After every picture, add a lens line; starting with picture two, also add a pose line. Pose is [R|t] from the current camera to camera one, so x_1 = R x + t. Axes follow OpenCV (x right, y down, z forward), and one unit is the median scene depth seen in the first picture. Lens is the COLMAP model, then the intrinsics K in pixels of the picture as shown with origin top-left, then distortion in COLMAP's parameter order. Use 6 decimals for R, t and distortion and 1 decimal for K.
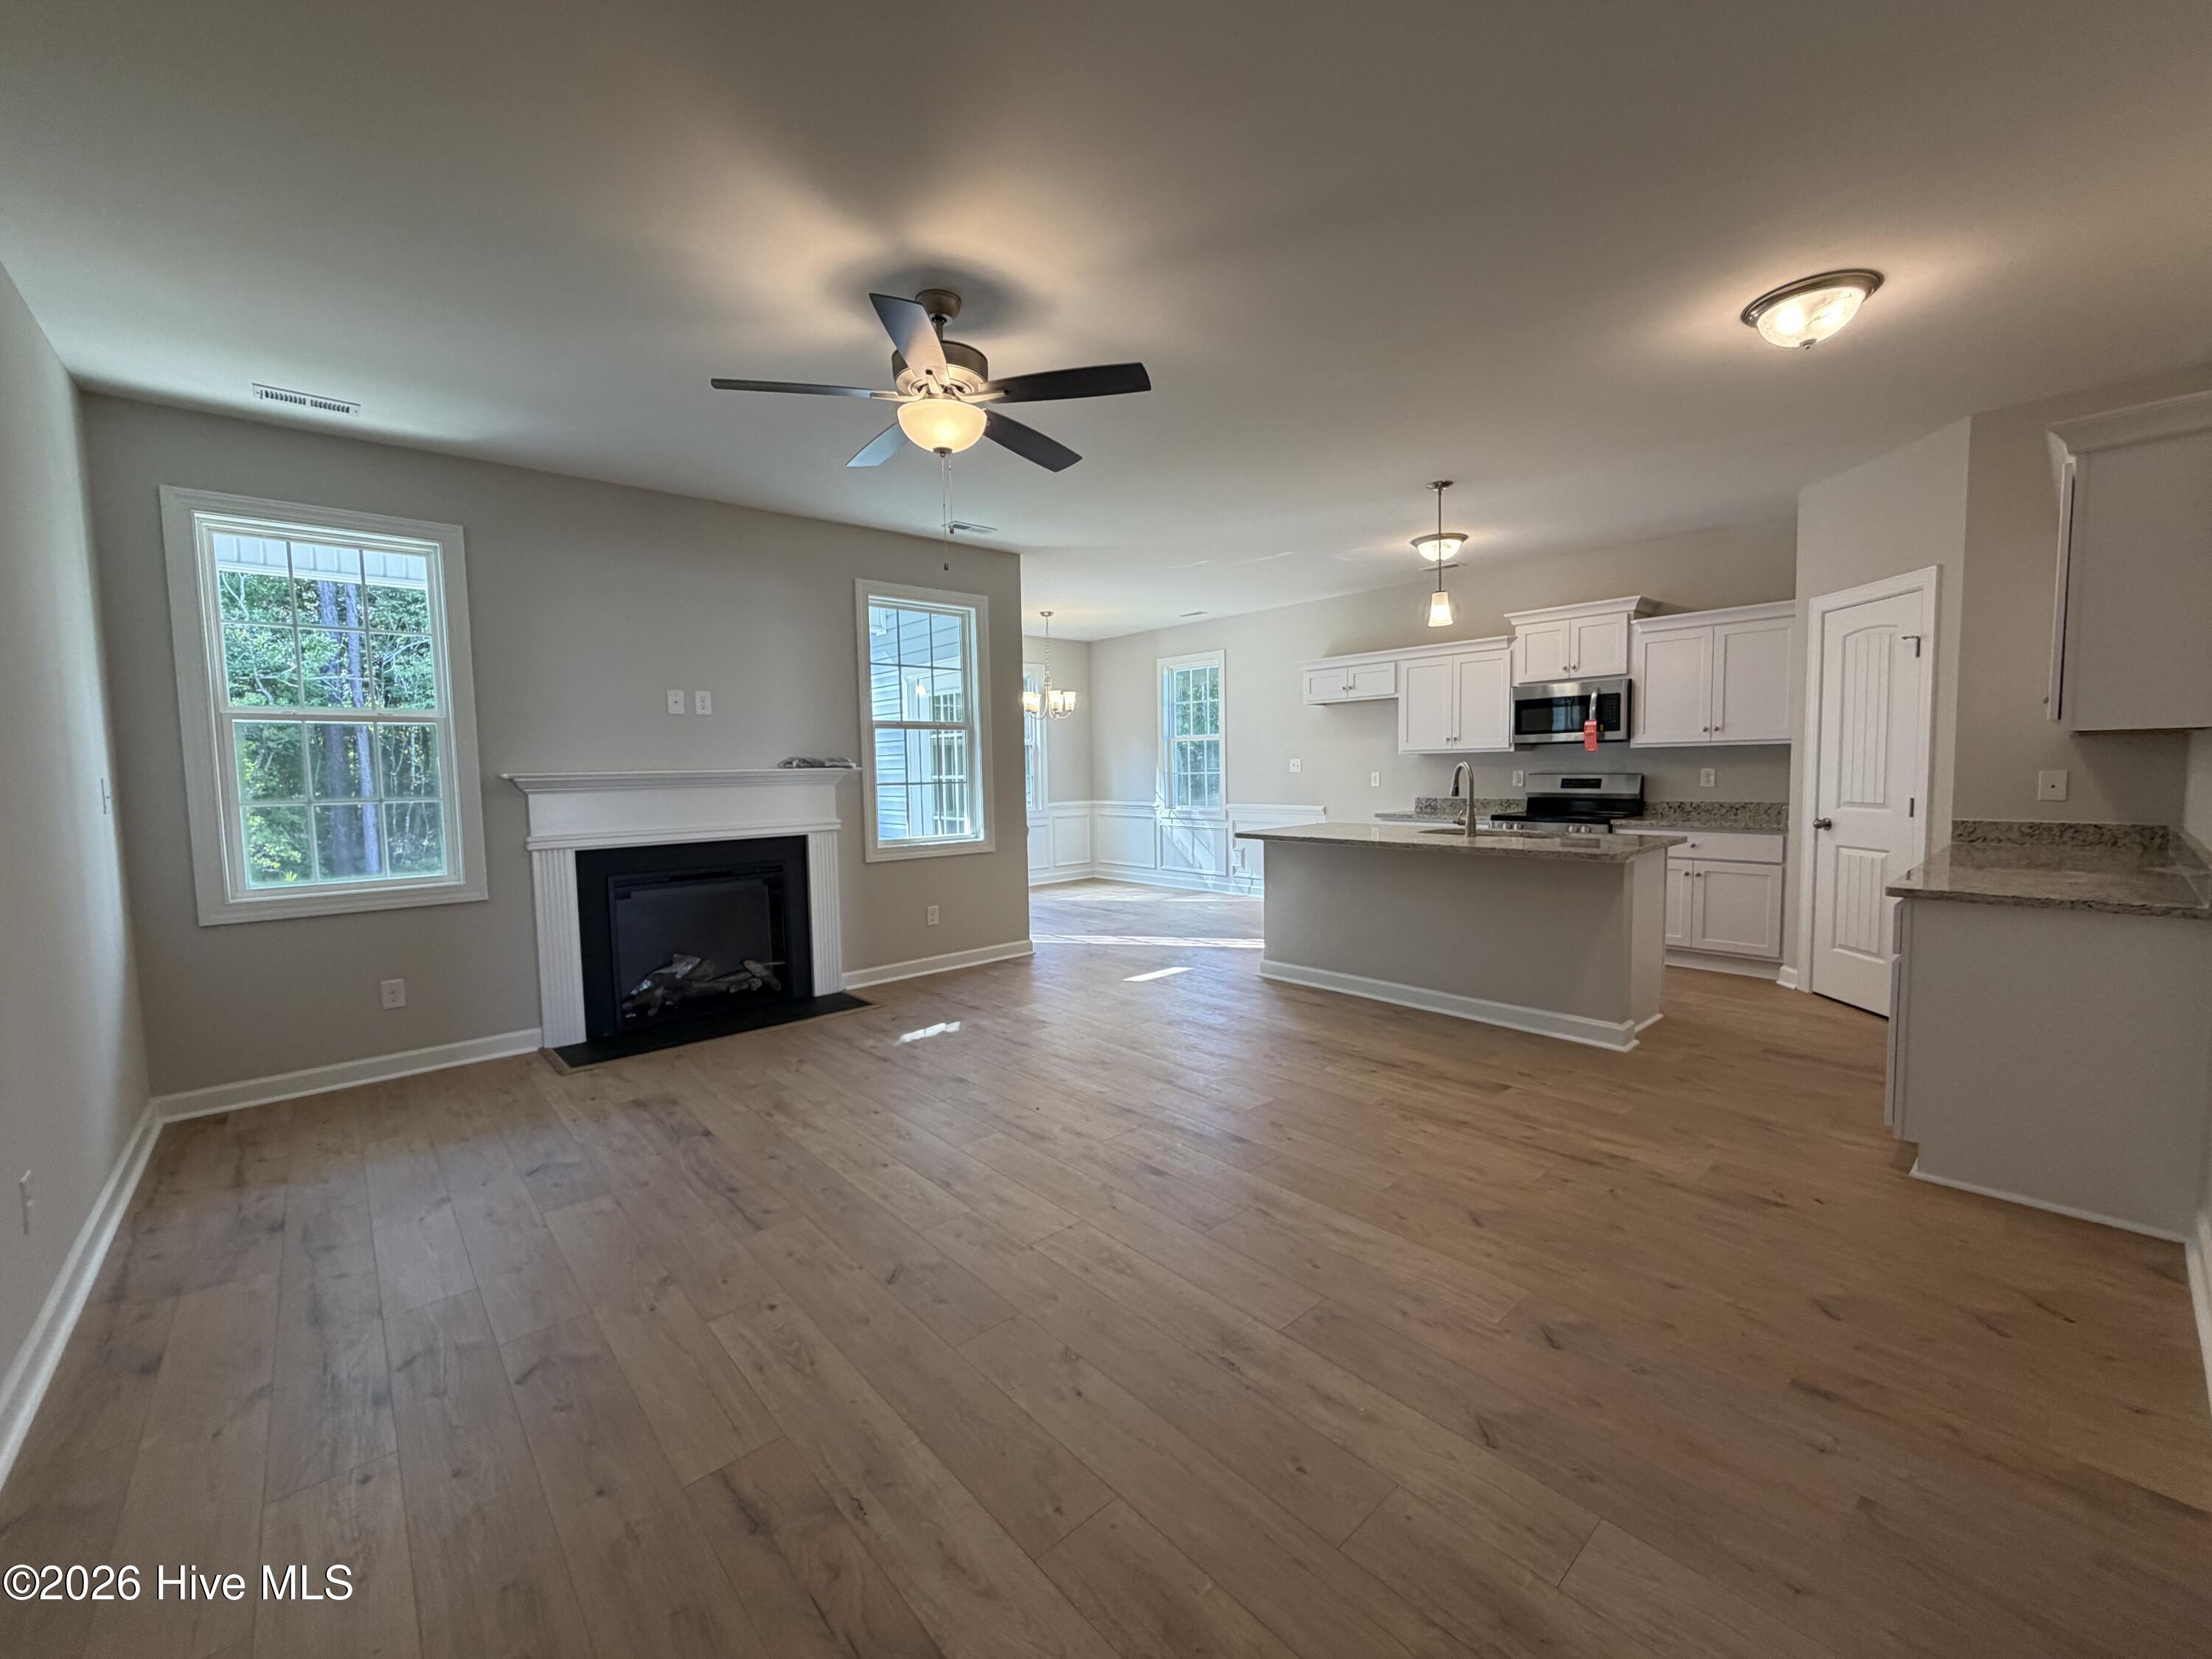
lens RADIAL K [[883.4, 0, 1103.2], [0, 883.4, 827.5], [0, 0, 1]] dist [-0.000846, 0.000734]
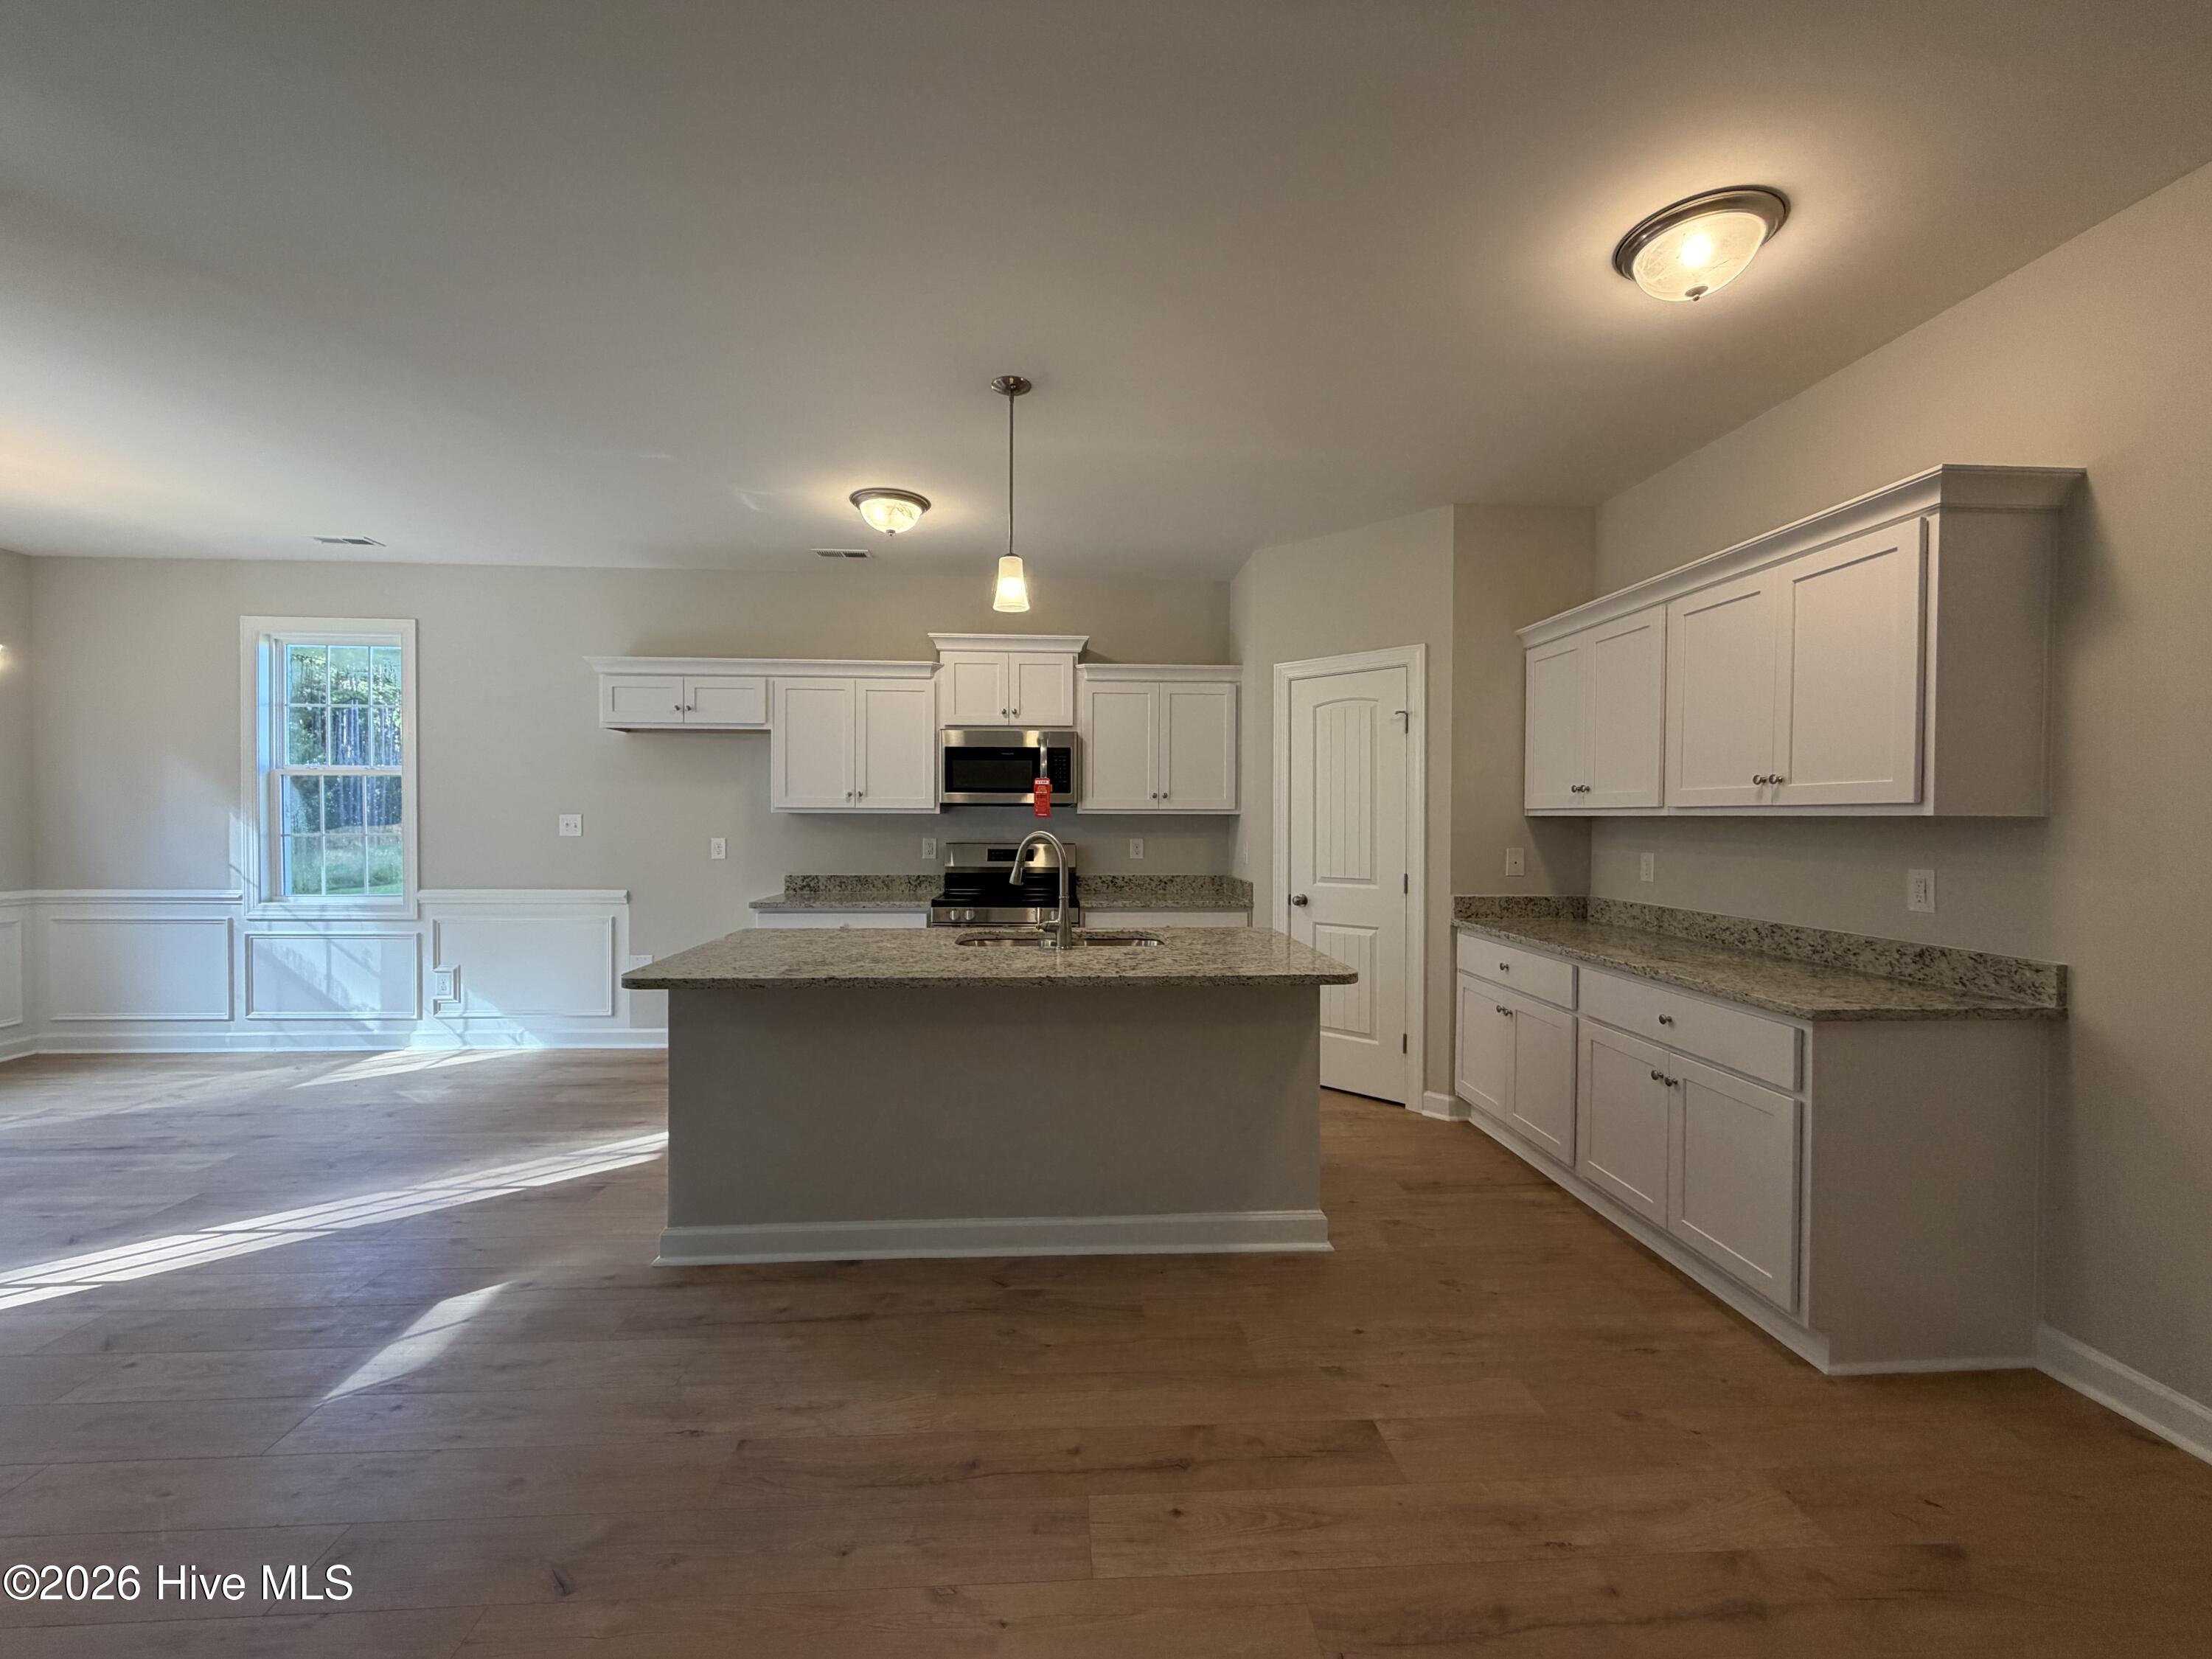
lens RADIAL K [[883.4, 0, 1102.3], [0, 883.4, 833.1], [0, 0, 1]] dist [-0.000846, 0.000734]
pose [[0.619061, 0.007658, 0.785306, -0.065652], [0.037095, 0.998551, -0.038979, -0.048276], [-0.784466, 0.053261, 0.617880, 0.588119]]
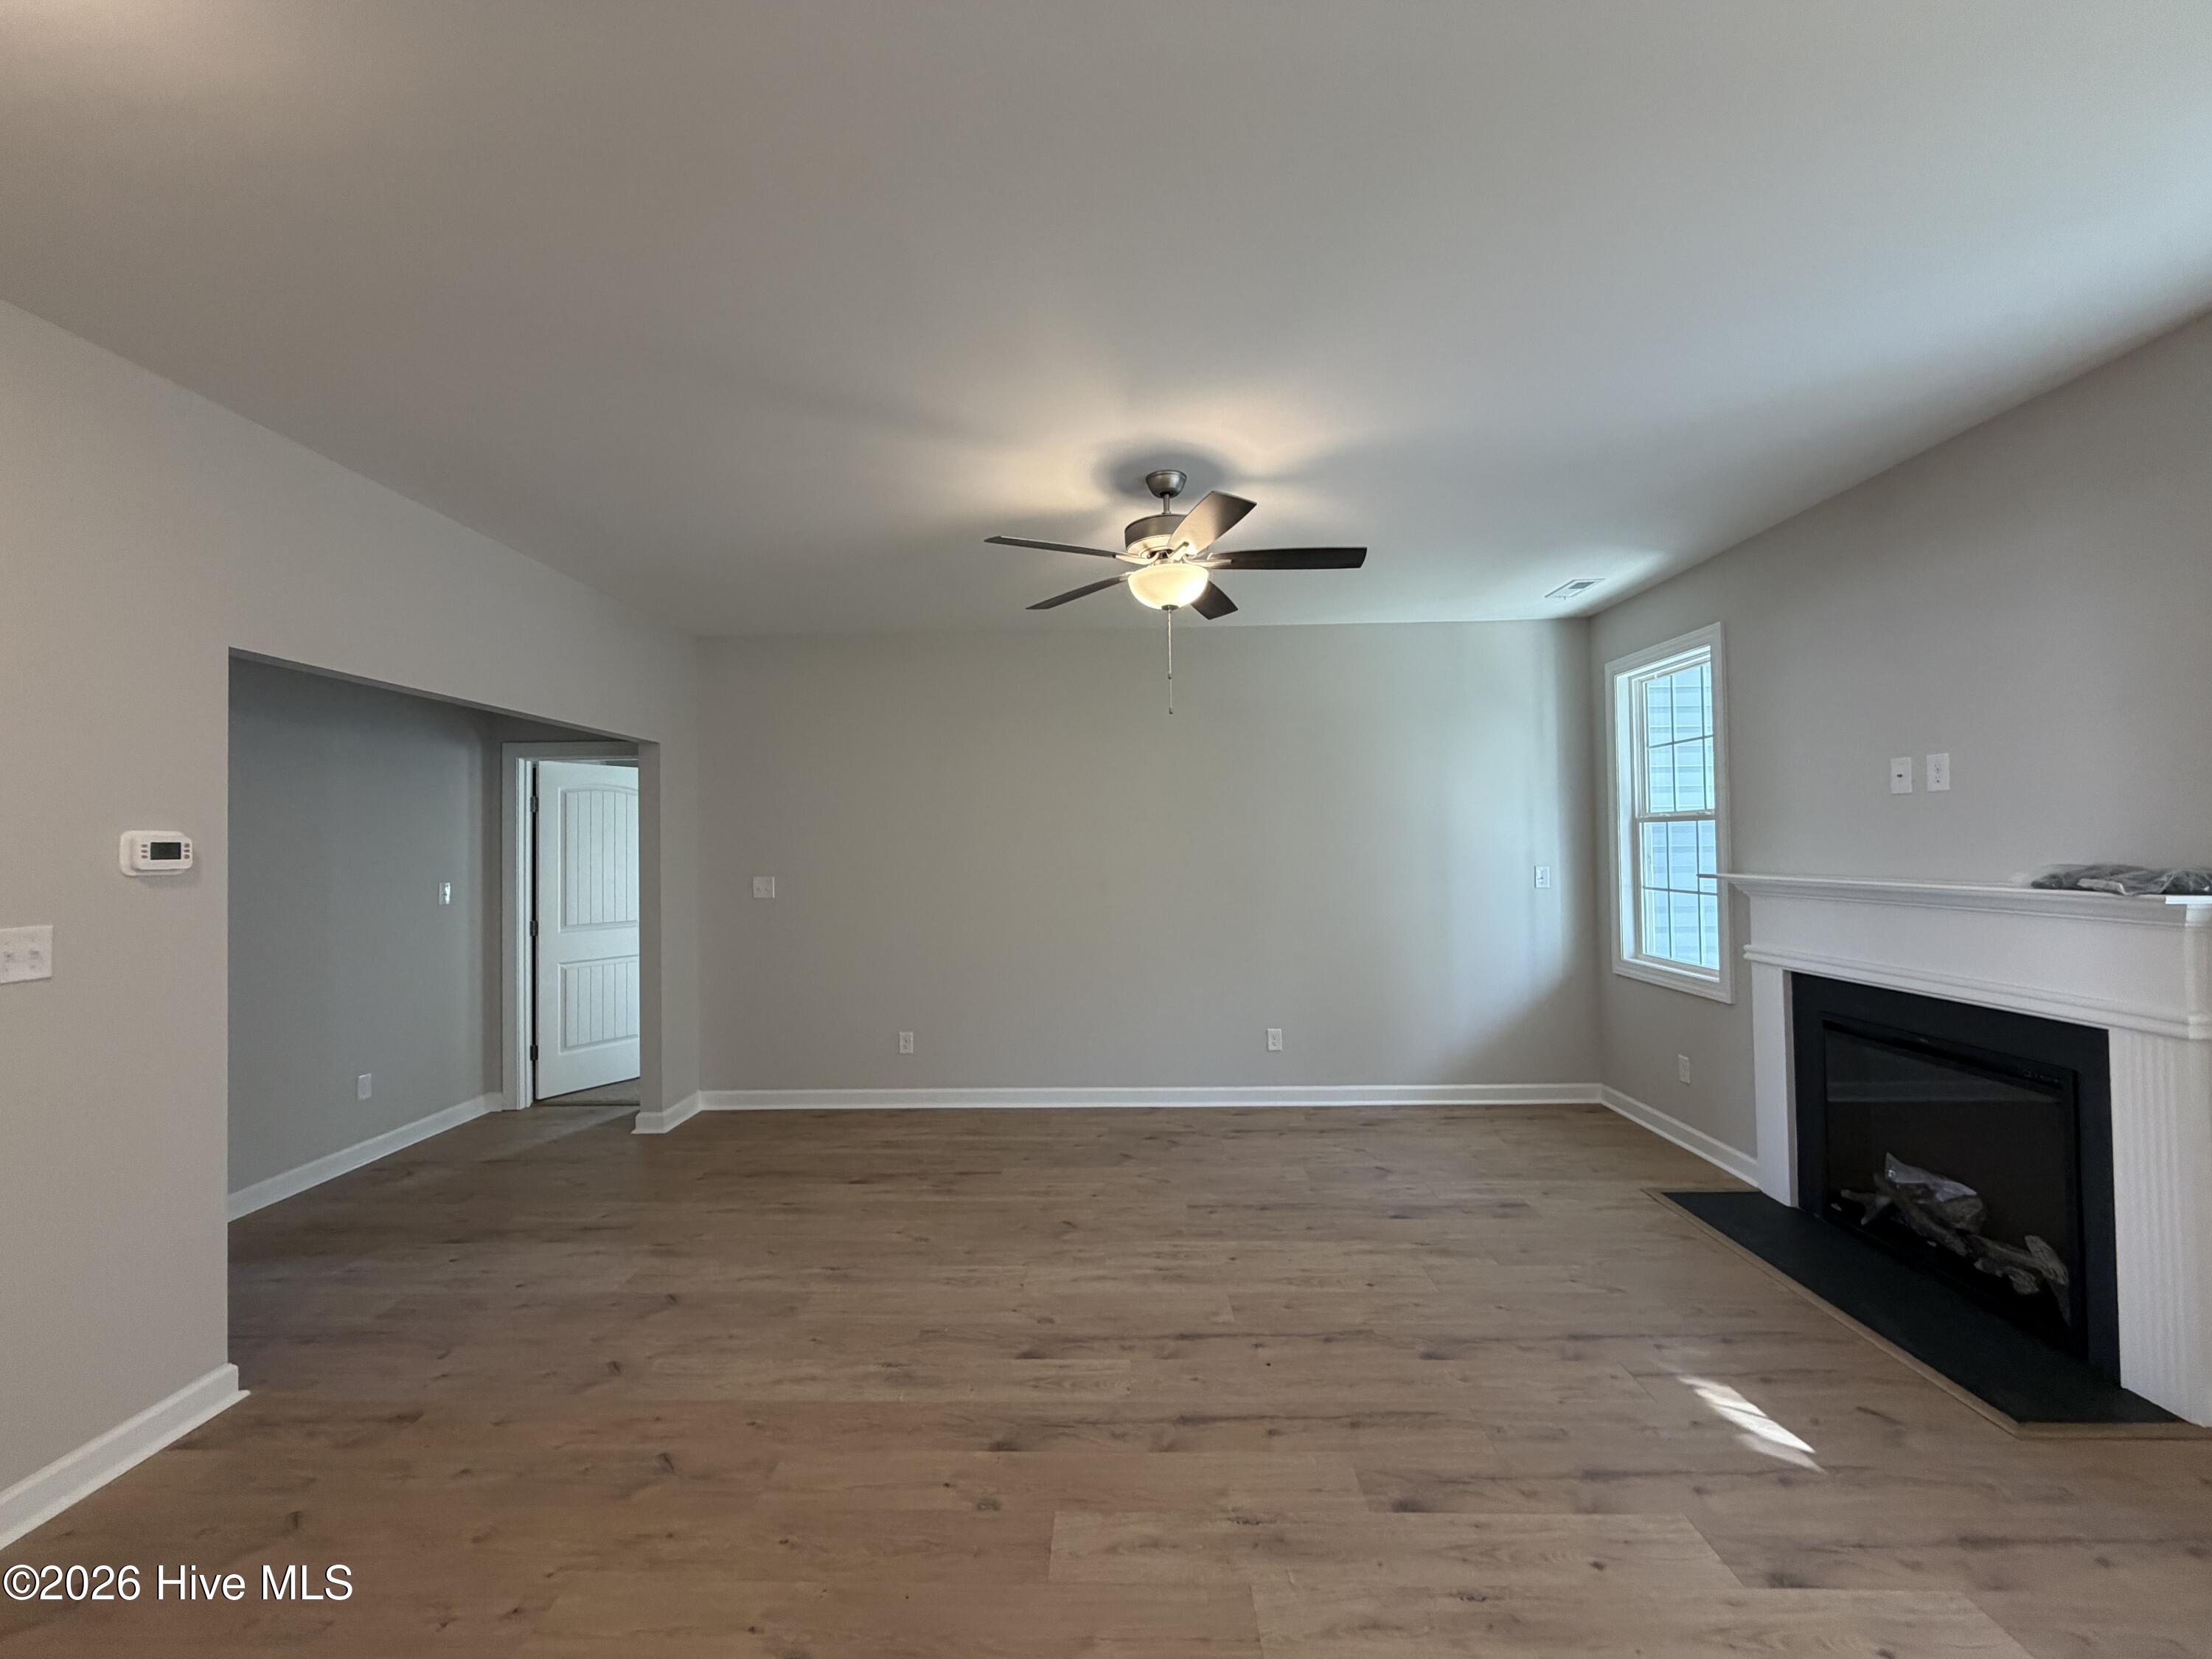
lens RADIAL K [[883.4, 0, 1099.8], [0, 883.4, 833.3], [0, 0, 1]] dist [-0.000846, 0.000734]
pose [[-0.684386, 0.018690, -0.728880, 0.359678], [-0.021876, 0.998695, 0.046150, -0.102562], [0.728791, 0.047530, -0.683084, 0.894729]]
